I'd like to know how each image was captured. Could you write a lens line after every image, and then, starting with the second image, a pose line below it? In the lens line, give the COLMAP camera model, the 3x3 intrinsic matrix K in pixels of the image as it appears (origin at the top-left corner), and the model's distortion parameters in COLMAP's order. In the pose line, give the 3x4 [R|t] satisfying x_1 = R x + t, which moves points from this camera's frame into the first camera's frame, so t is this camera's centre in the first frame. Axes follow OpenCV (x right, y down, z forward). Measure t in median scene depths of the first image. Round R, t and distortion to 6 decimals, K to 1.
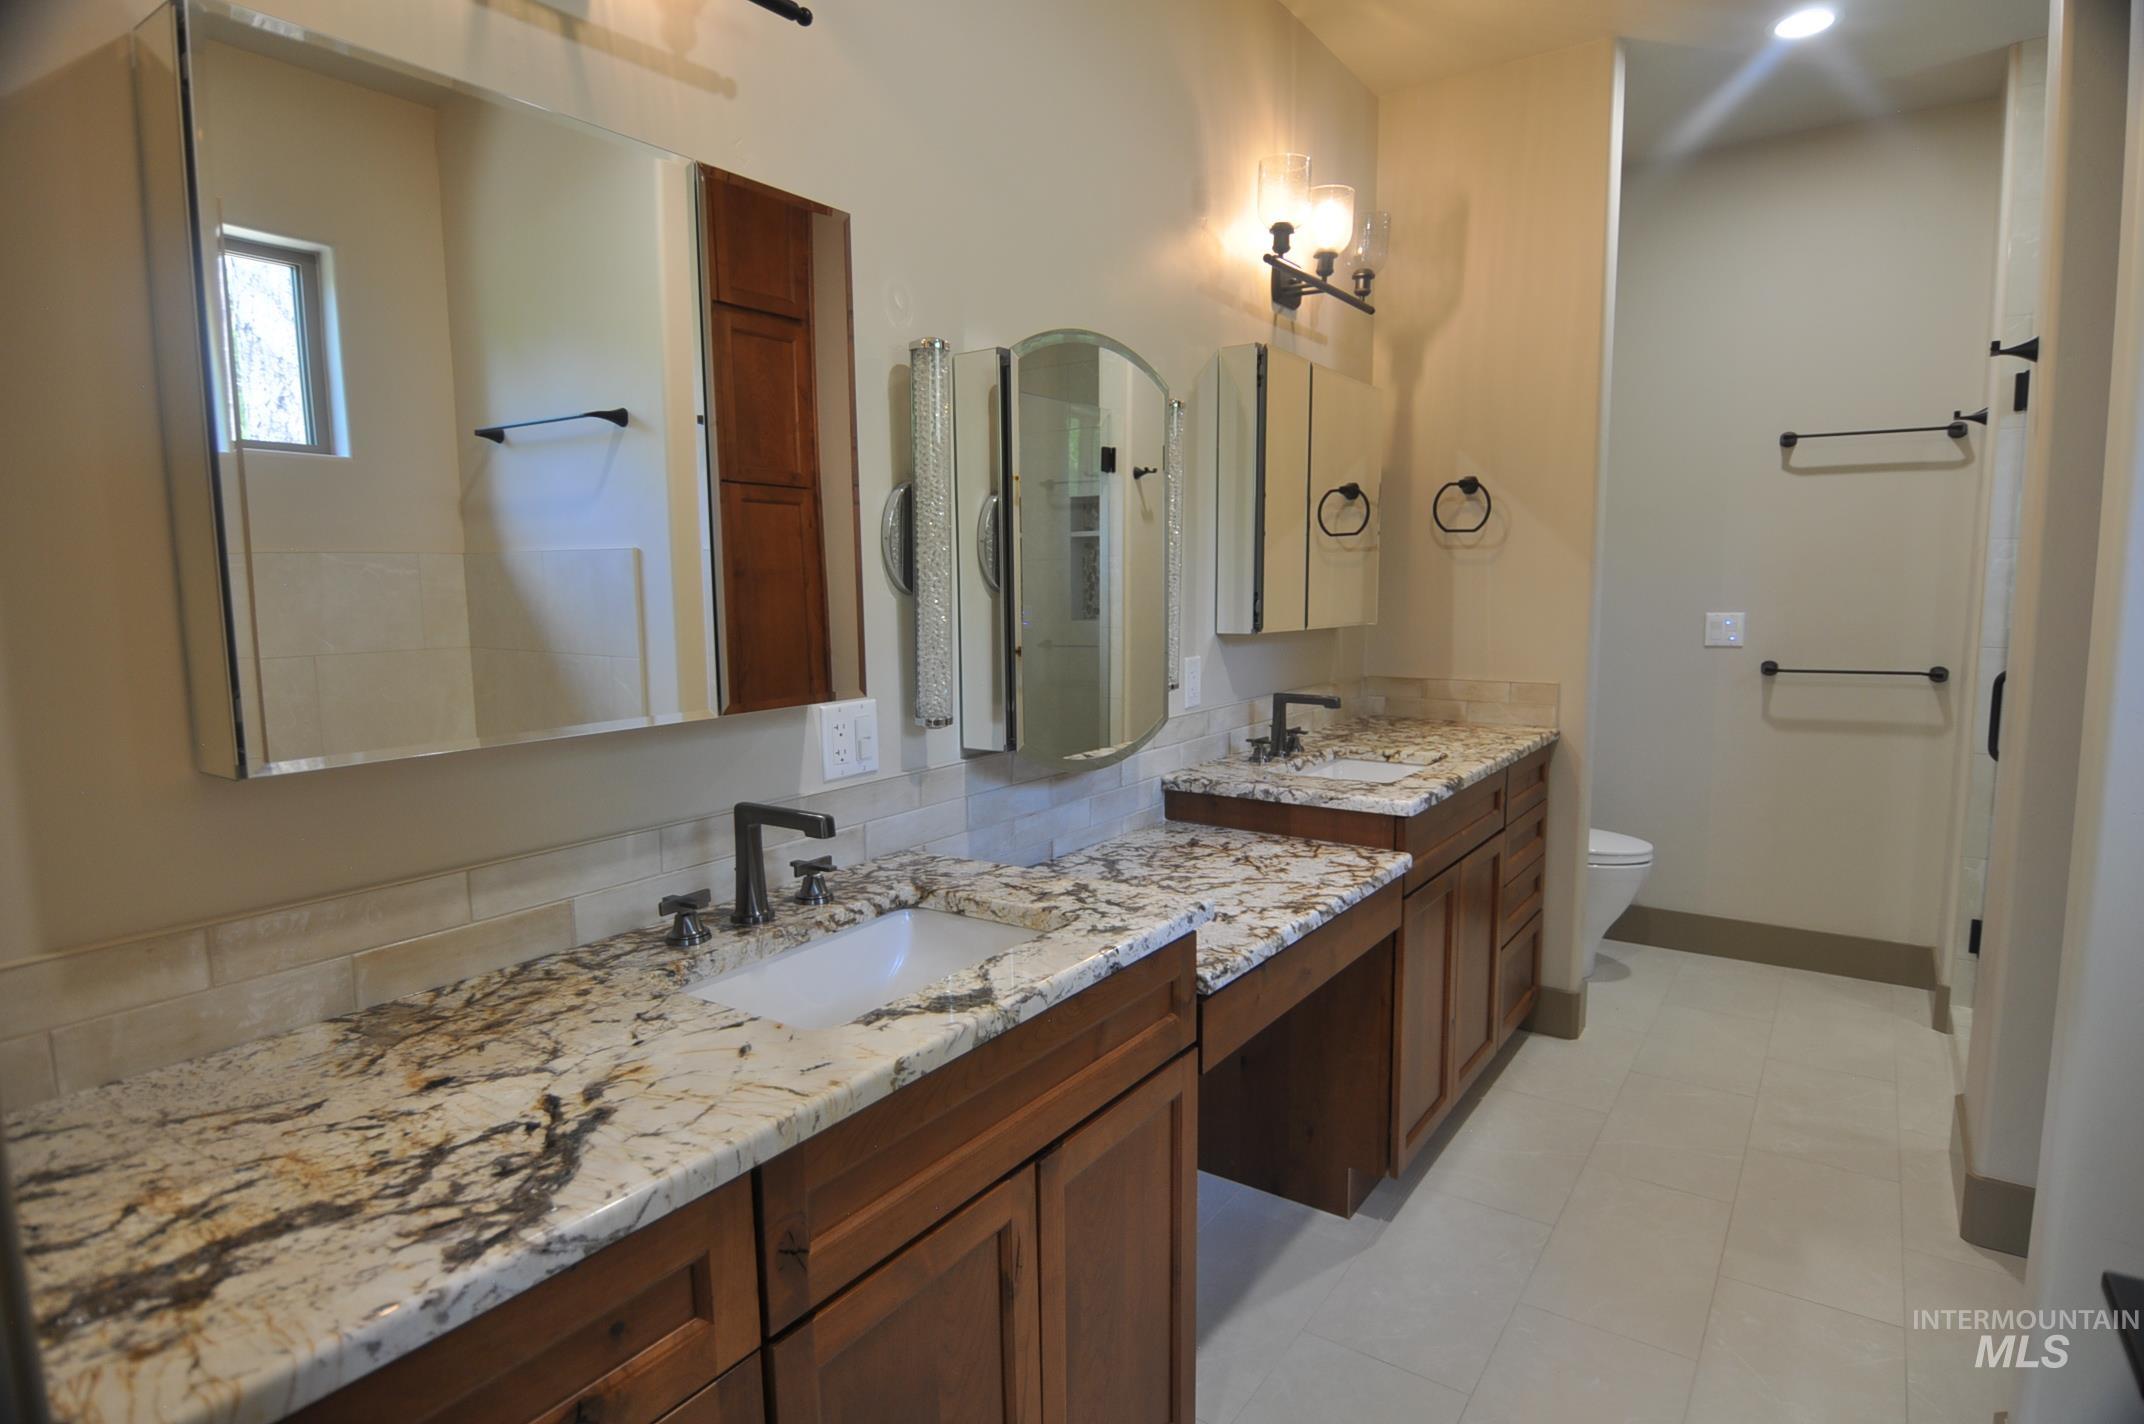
lens RADIAL K [[1148.8, 0, 1060.3], [0, 1148.8, 709.2], [0, 0, 1]] dist [-0.000388, -0.014085]
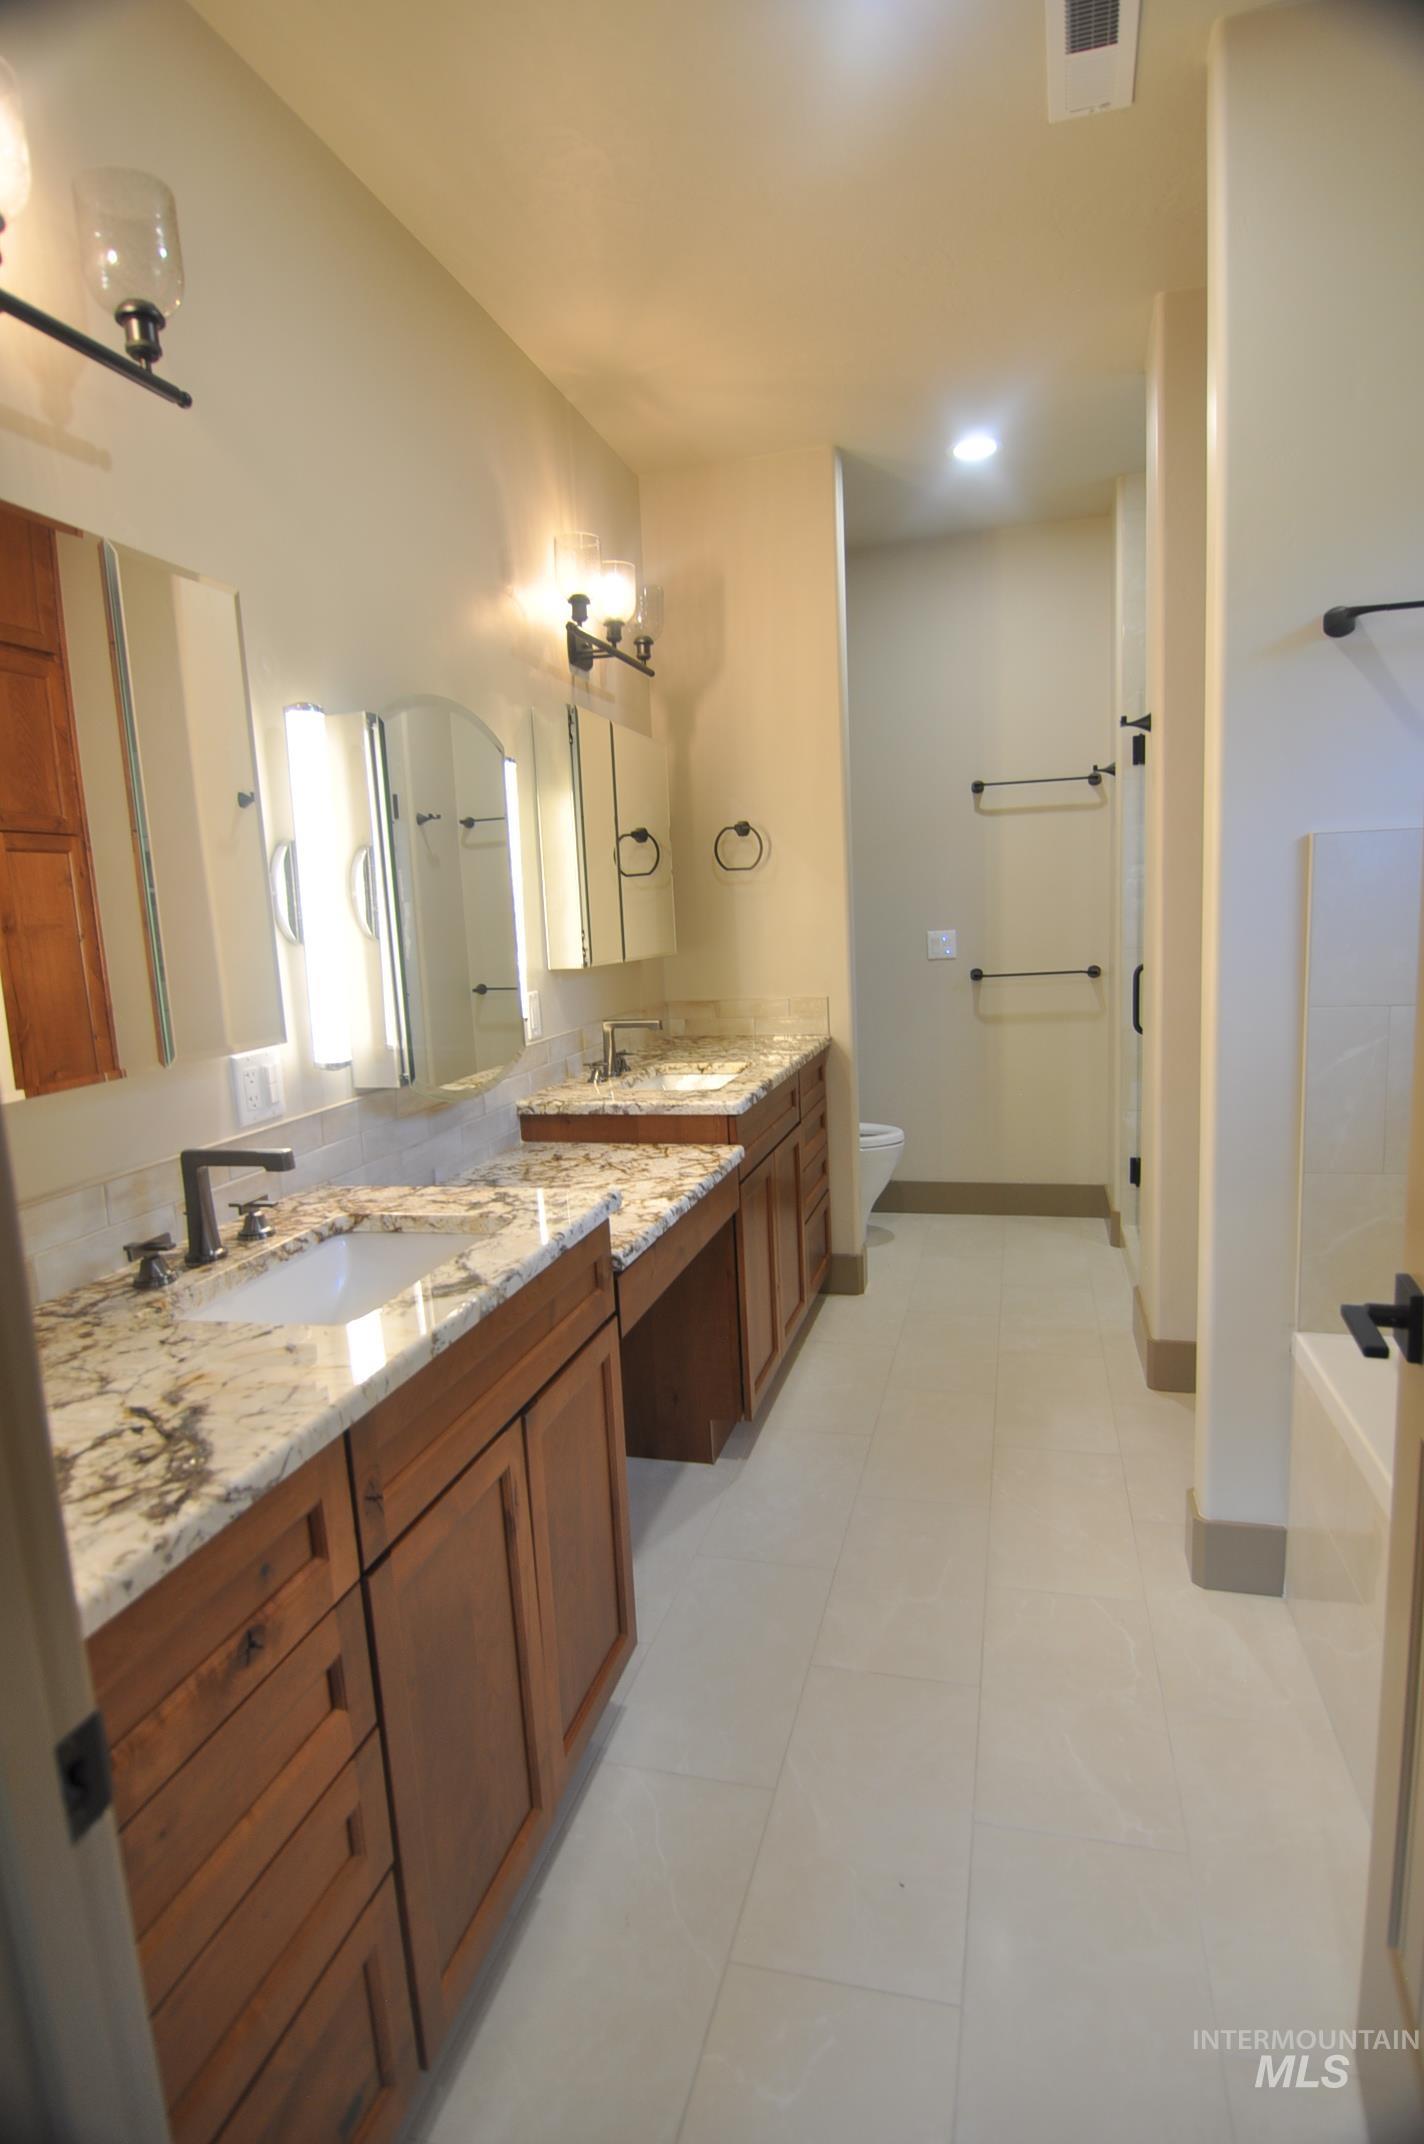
lens RADIAL K [[1148.8, 0, 712.0], [0, 1148.8, 1072.0], [0, 0, 1]] dist [-0.000388, -0.014085]
pose [[0.938230, -0.084632, 0.335504, -0.138770], [0.078011, 0.996400, 0.033189, 0.010556], [-0.337104, -0.004966, 0.941454, -0.123102]]
